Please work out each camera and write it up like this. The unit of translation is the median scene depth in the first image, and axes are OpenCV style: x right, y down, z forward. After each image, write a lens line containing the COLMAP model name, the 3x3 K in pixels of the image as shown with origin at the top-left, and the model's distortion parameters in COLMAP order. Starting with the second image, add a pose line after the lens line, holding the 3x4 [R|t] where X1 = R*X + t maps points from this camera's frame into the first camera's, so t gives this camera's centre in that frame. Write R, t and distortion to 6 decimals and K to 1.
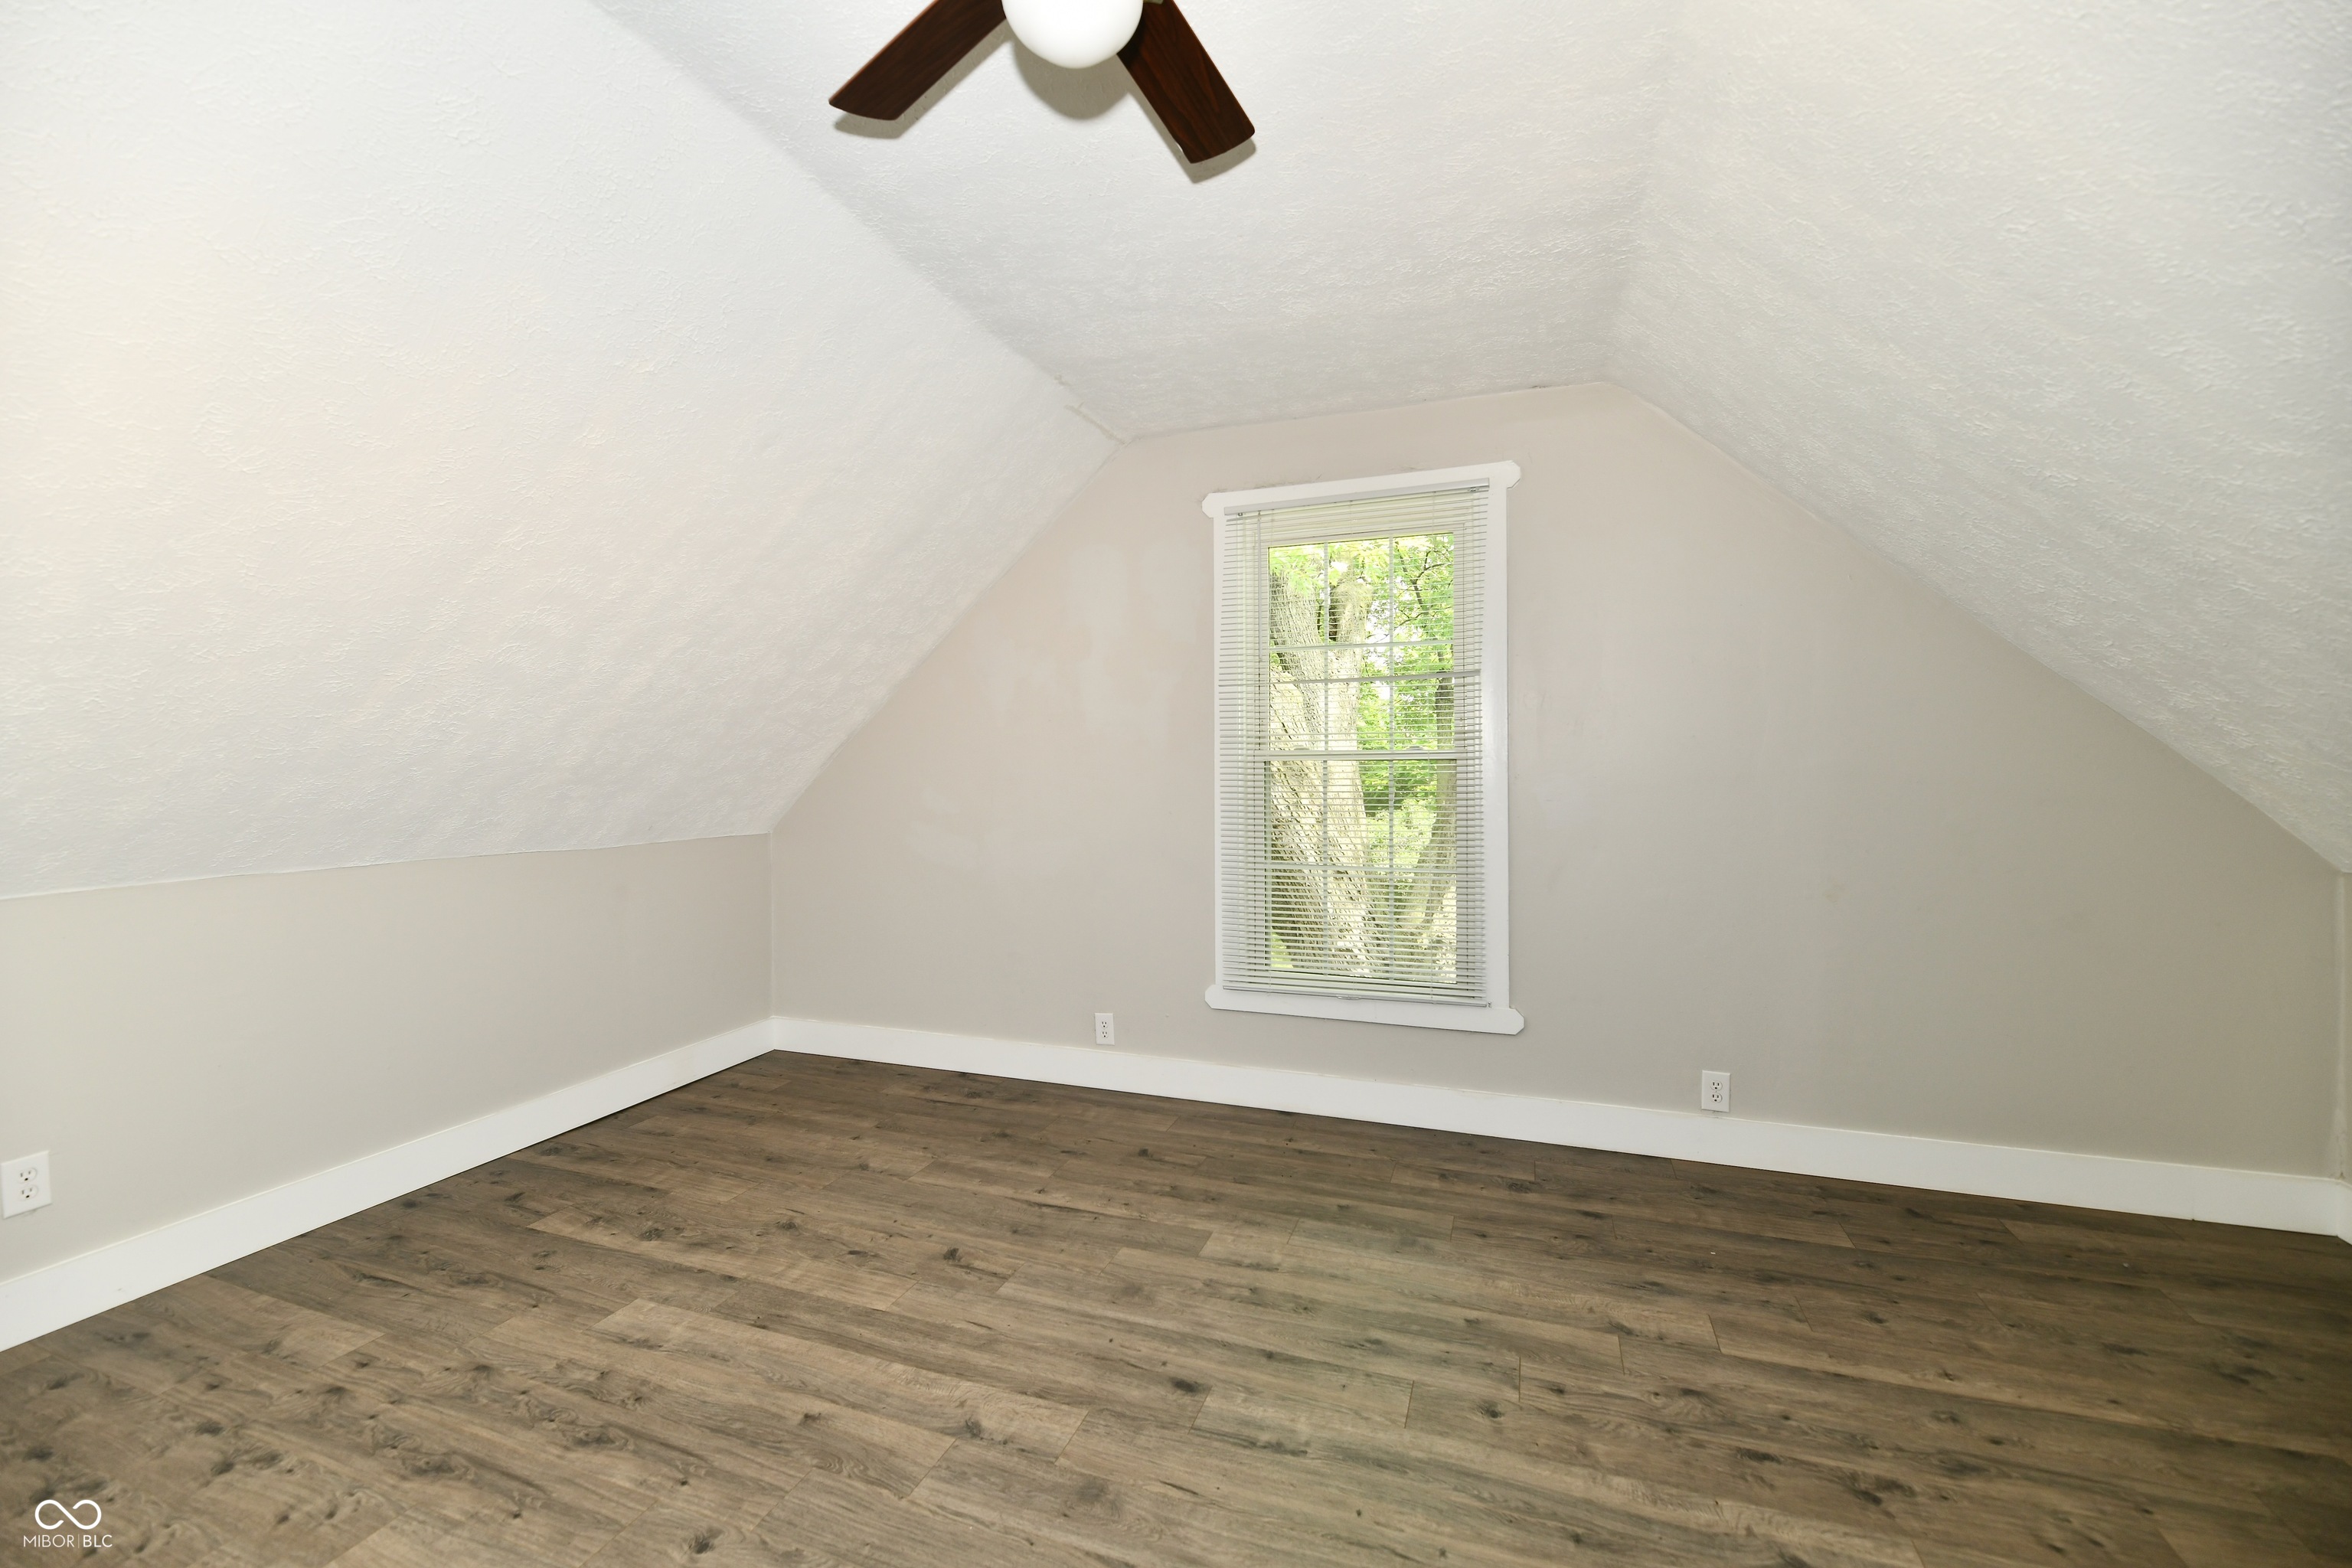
lens RADIAL K [[968.4, 0, 1176.4], [0, 968.4, 776.1], [0, 0, 1]] dist [0.000838, -0.002445]
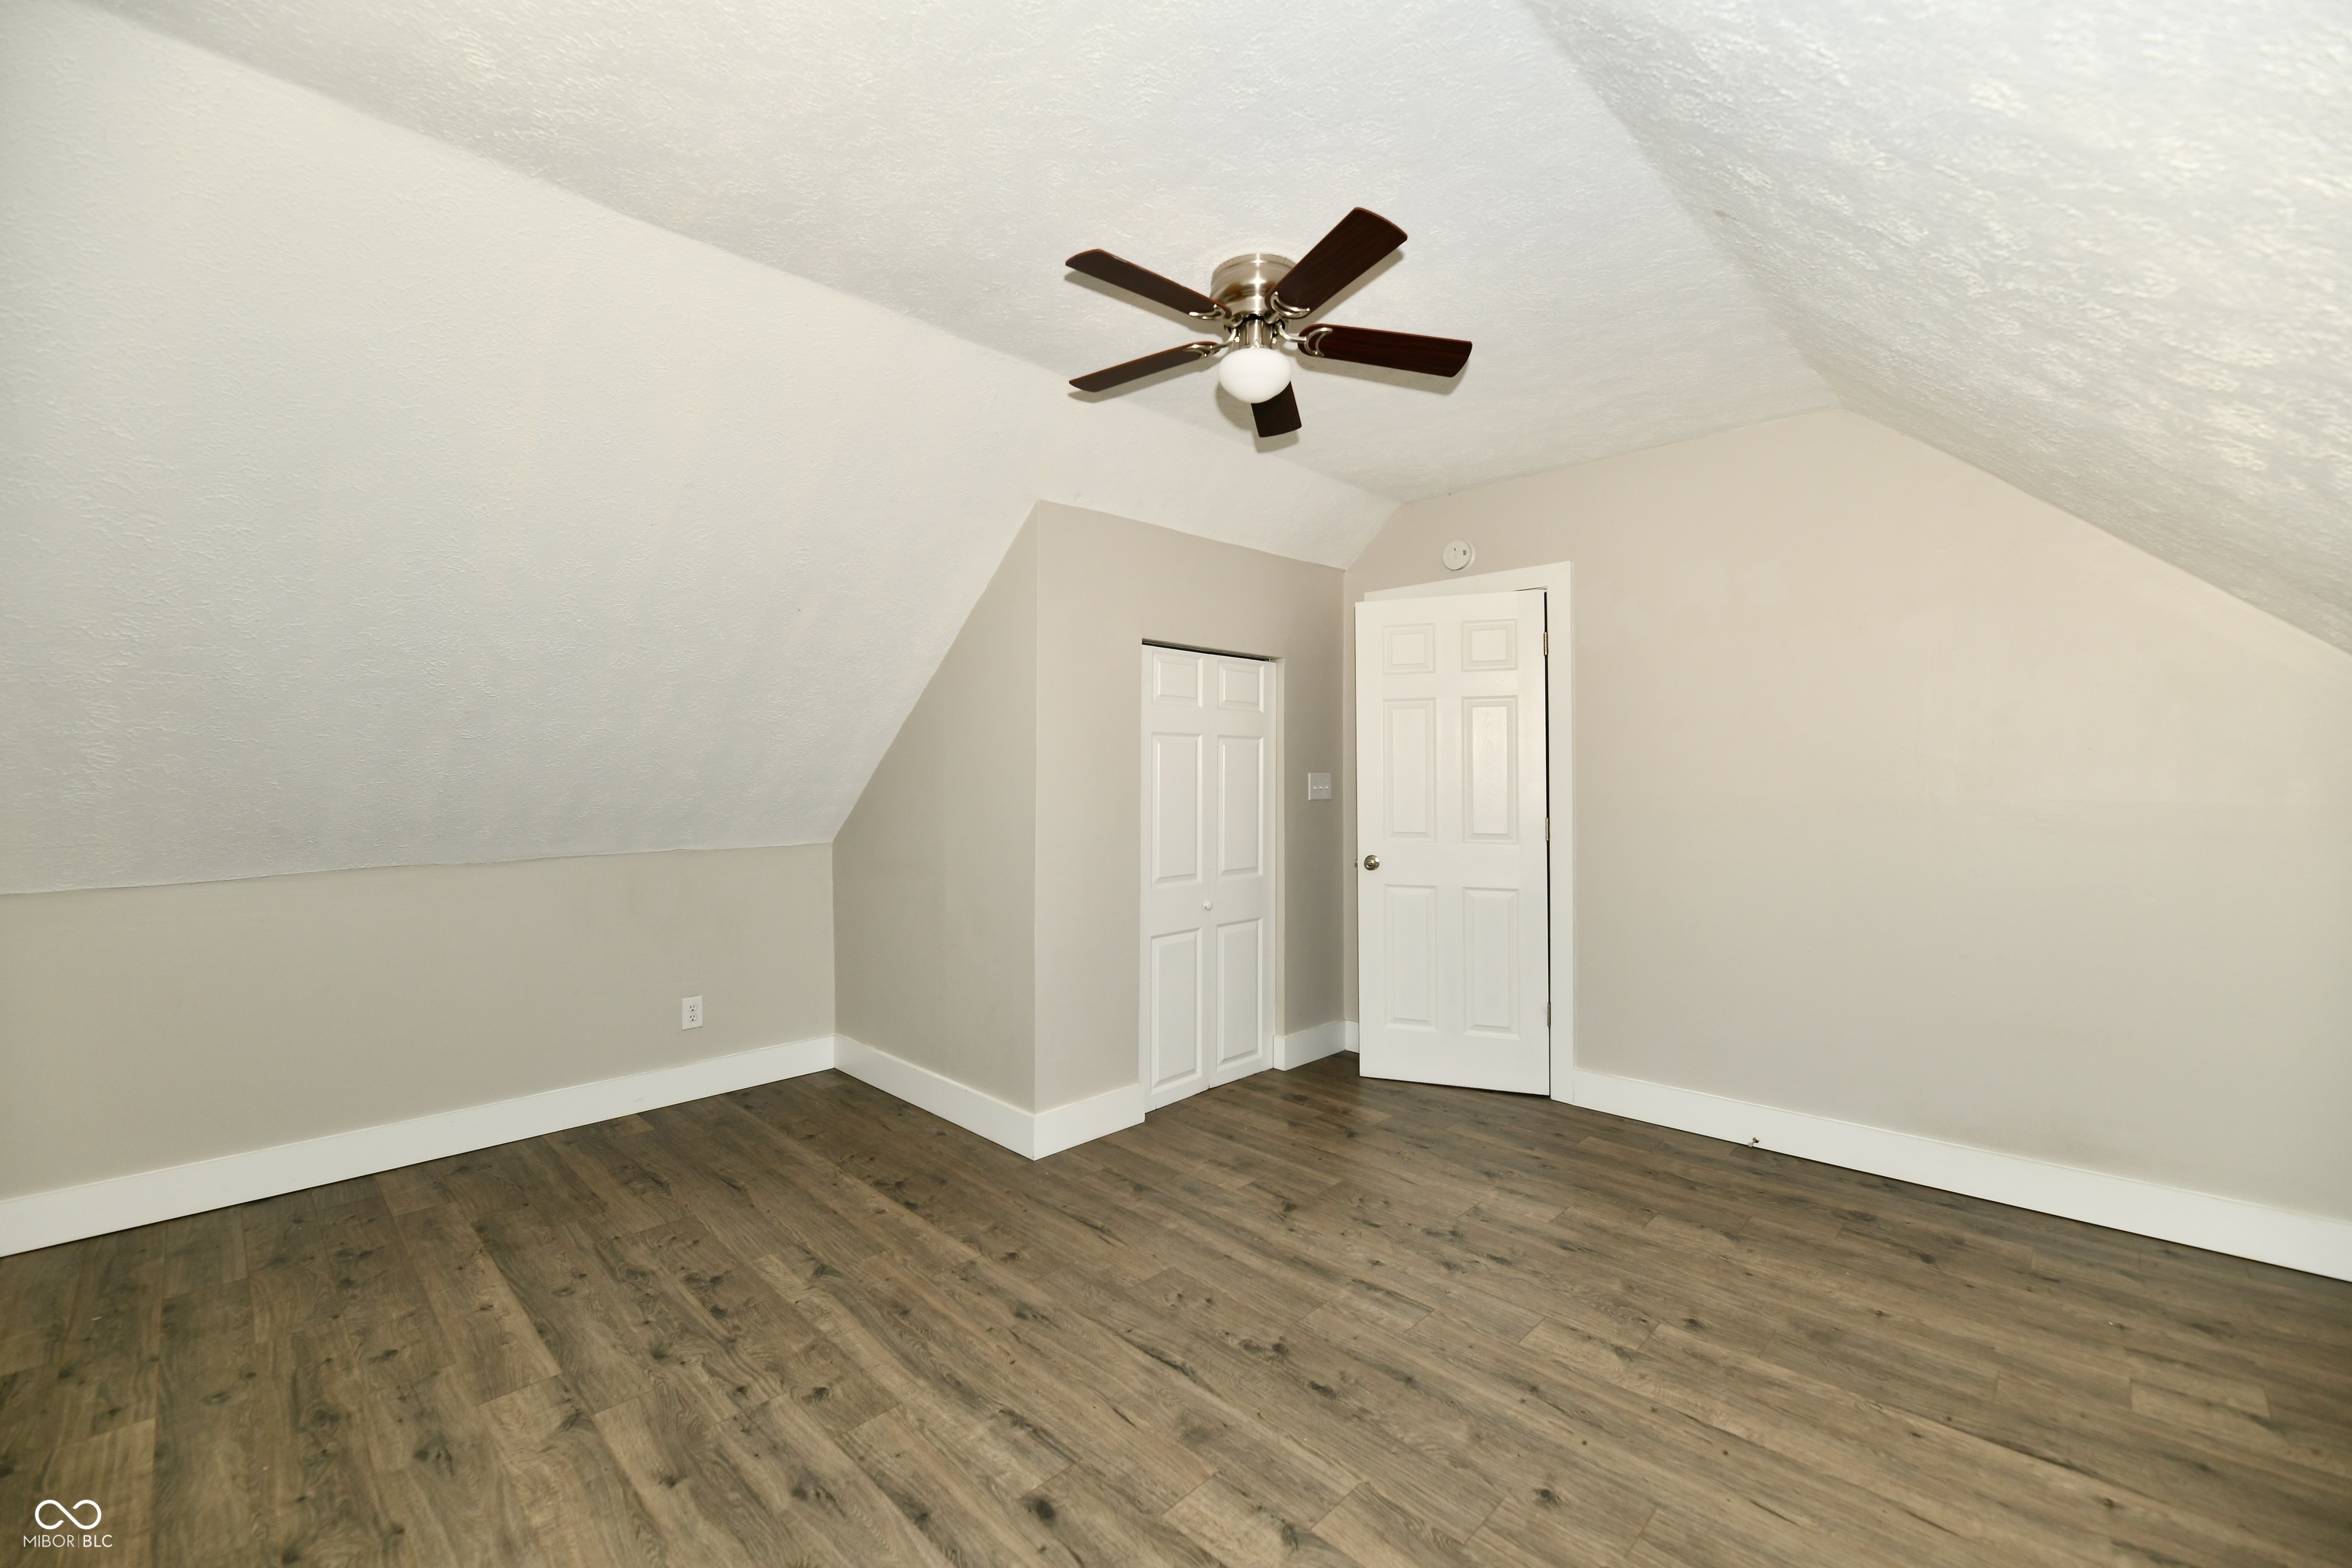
lens RADIAL K [[968.4, 0, 1175.9], [0, 968.4, 780.1], [0, 0, 1]] dist [0.000838, -0.002445]
pose [[-0.911723, 0.010208, 0.410678, -0.482272], [0.014897, 0.999855, 0.008219, -0.016875], [-0.410534, 0.013612, -0.911744, 1.834294]]
